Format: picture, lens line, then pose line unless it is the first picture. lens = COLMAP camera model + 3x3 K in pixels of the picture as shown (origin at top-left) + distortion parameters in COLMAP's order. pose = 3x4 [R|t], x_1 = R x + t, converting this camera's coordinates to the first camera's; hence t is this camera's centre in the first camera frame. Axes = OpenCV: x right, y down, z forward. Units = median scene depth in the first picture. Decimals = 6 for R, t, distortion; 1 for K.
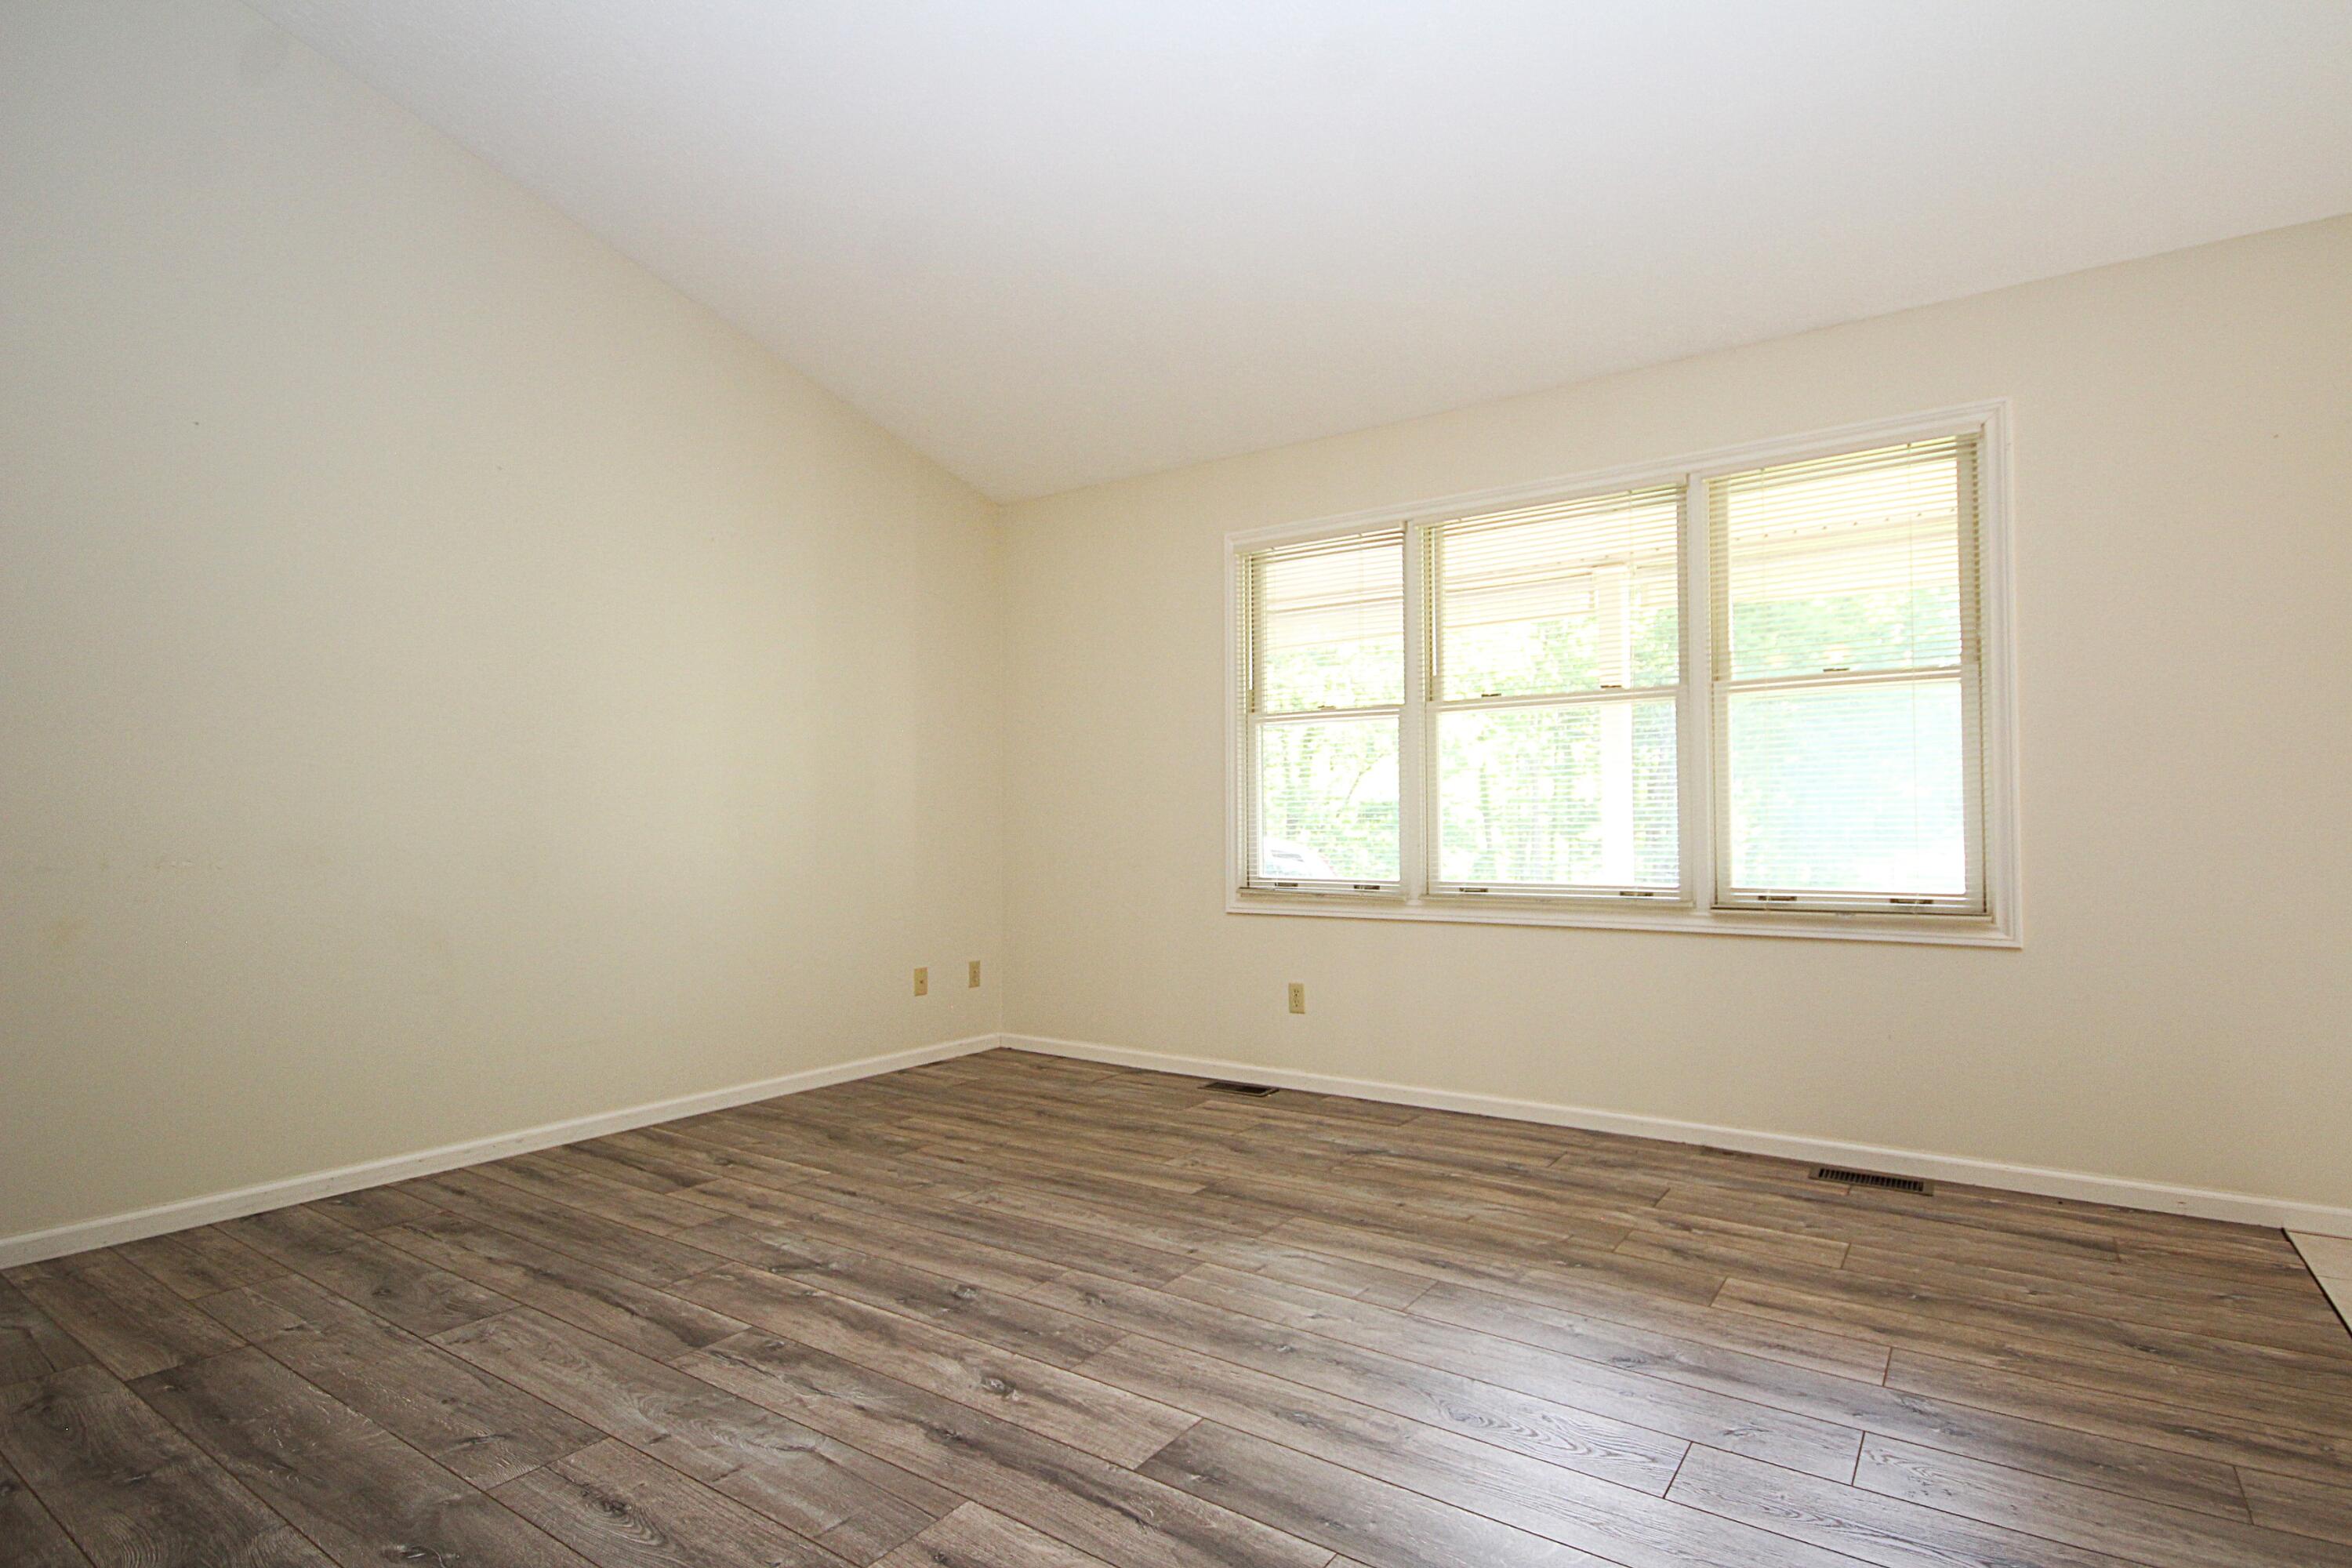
lens RADIAL K [[1194.0, 0, 1175.6], [0, 1194.0, 793.4], [0, 0, 1]] dist [-0.001674, -0.000503]
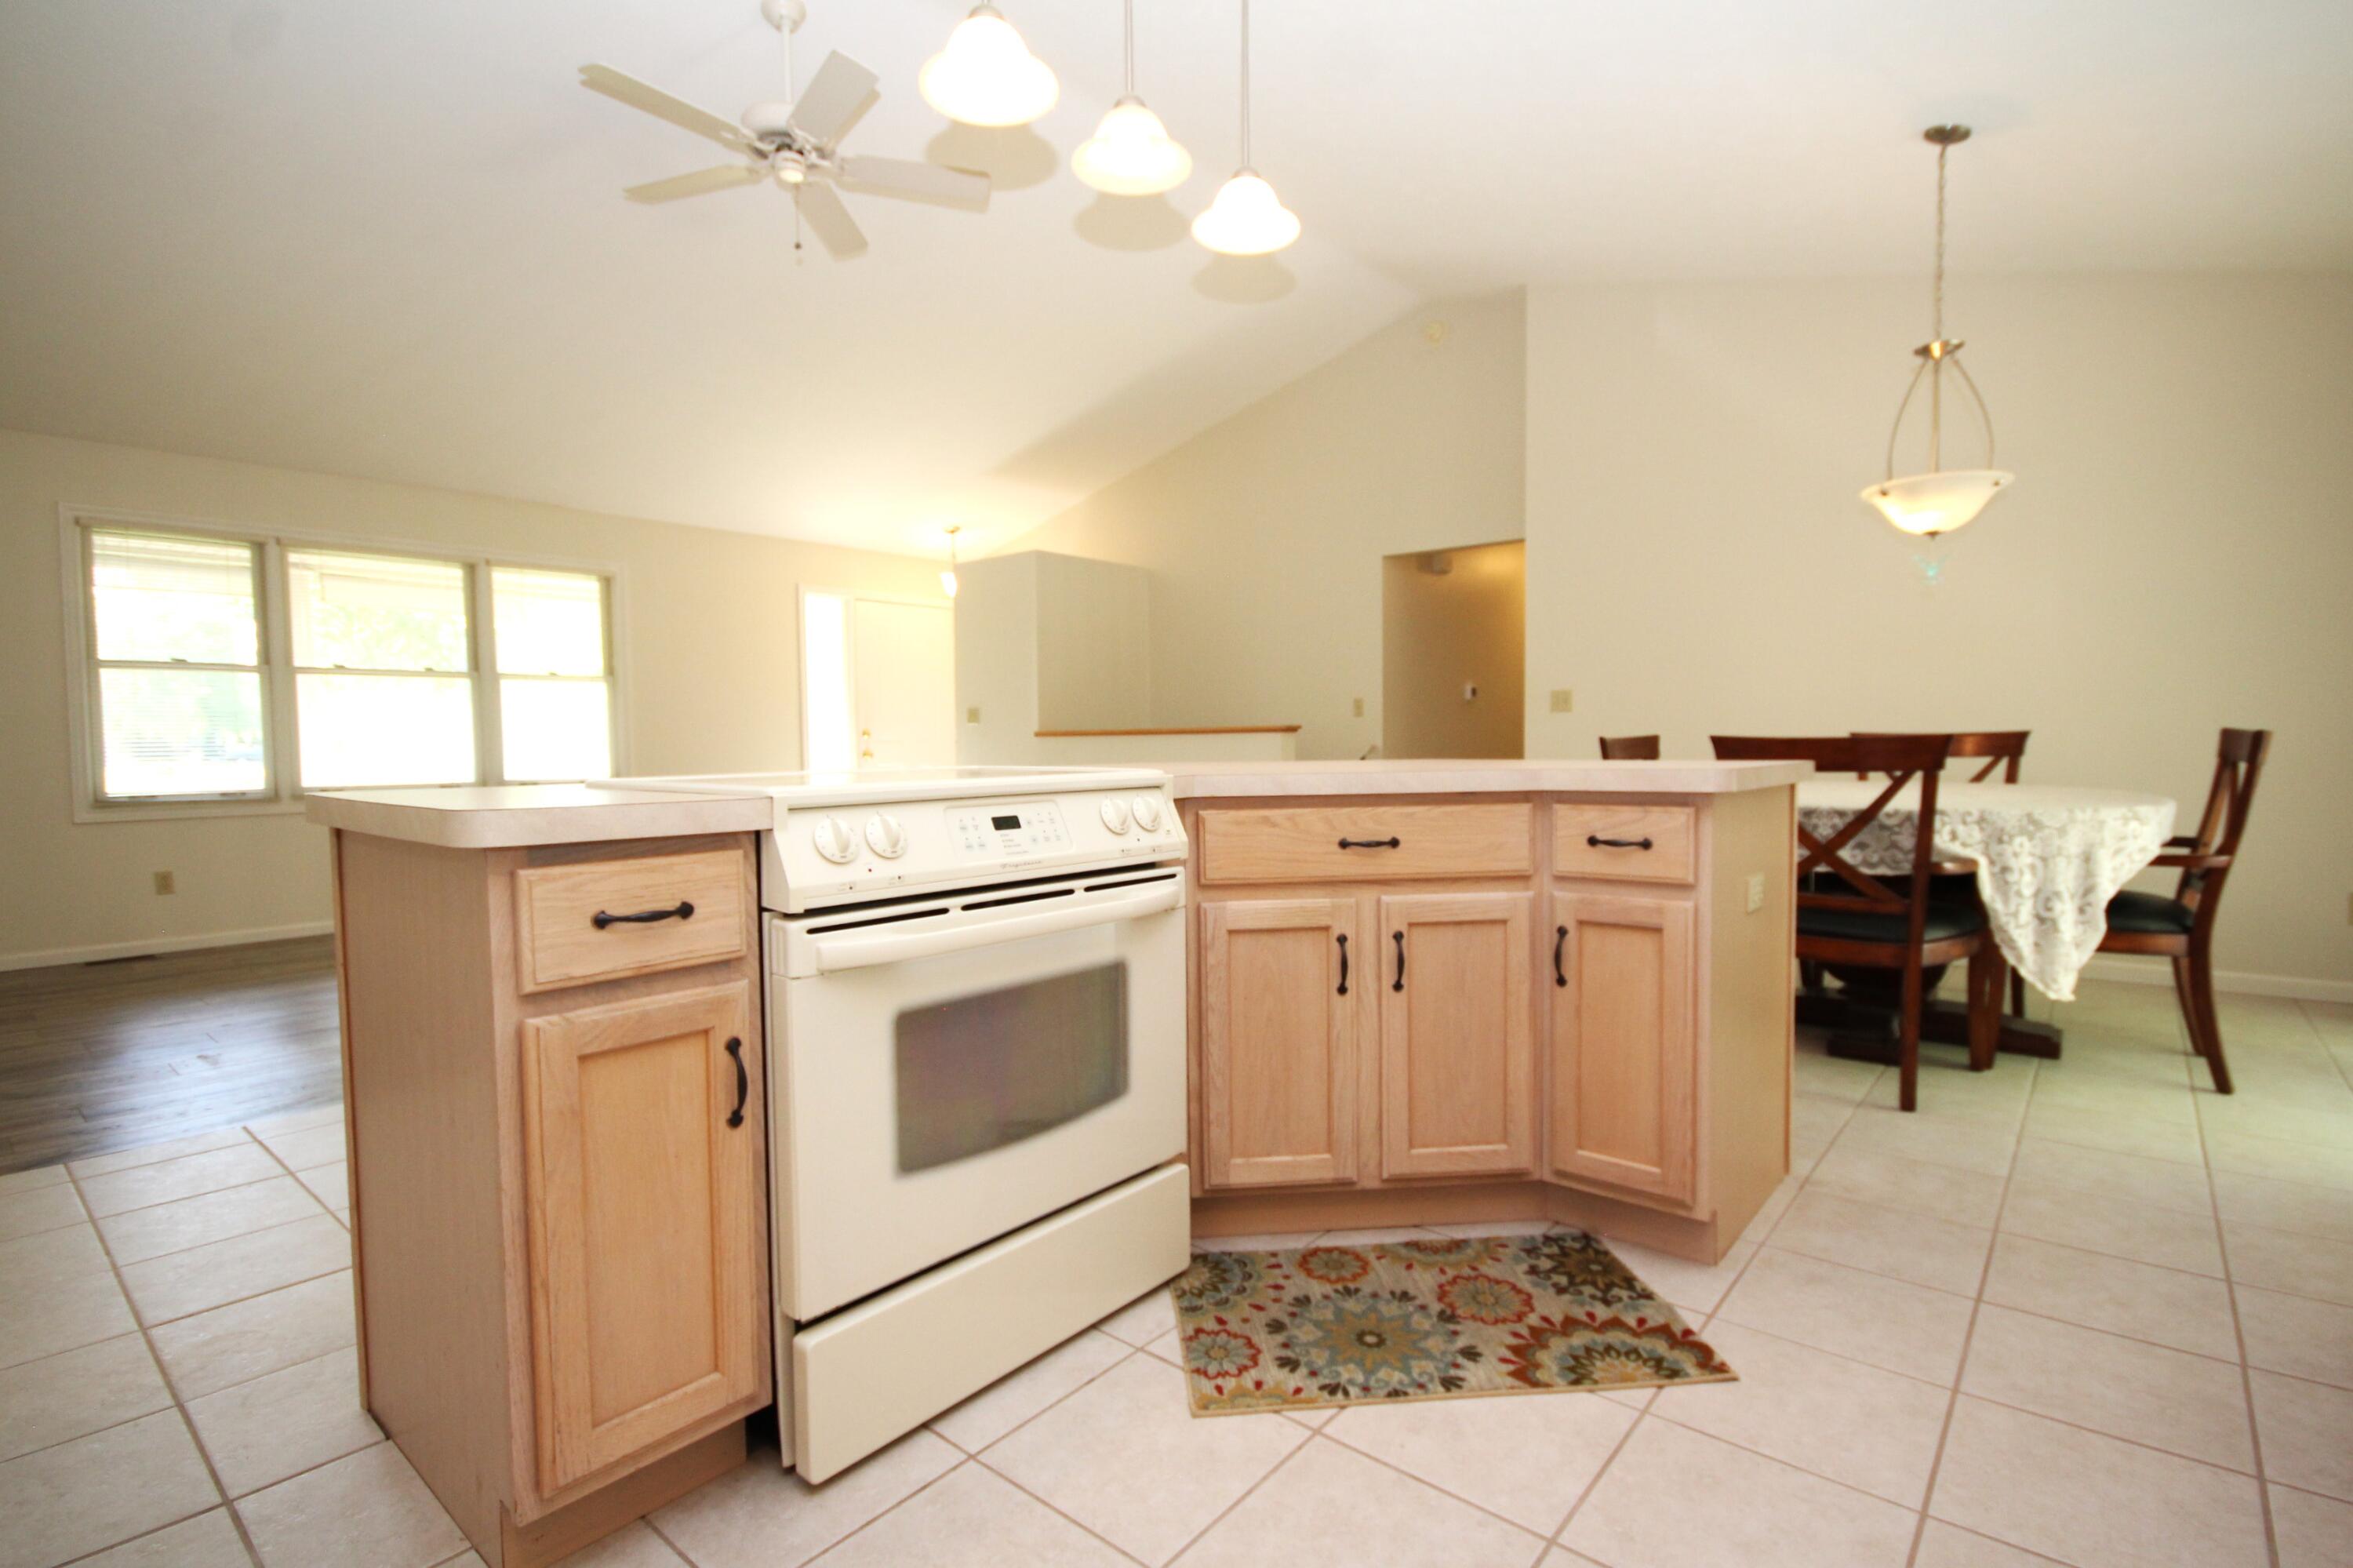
lens RADIAL K [[1119.2, 0, 1178.8], [0, 1119.2, 781.6], [0, 0, 1]] dist [-0.021524, -0.000693]
pose [[0.099051, -0.045877, 0.994024, -0.987315], [-0.022452, 0.998579, 0.048325, -0.023411], [-0.994829, -0.027105, 0.097880, -0.229585]]
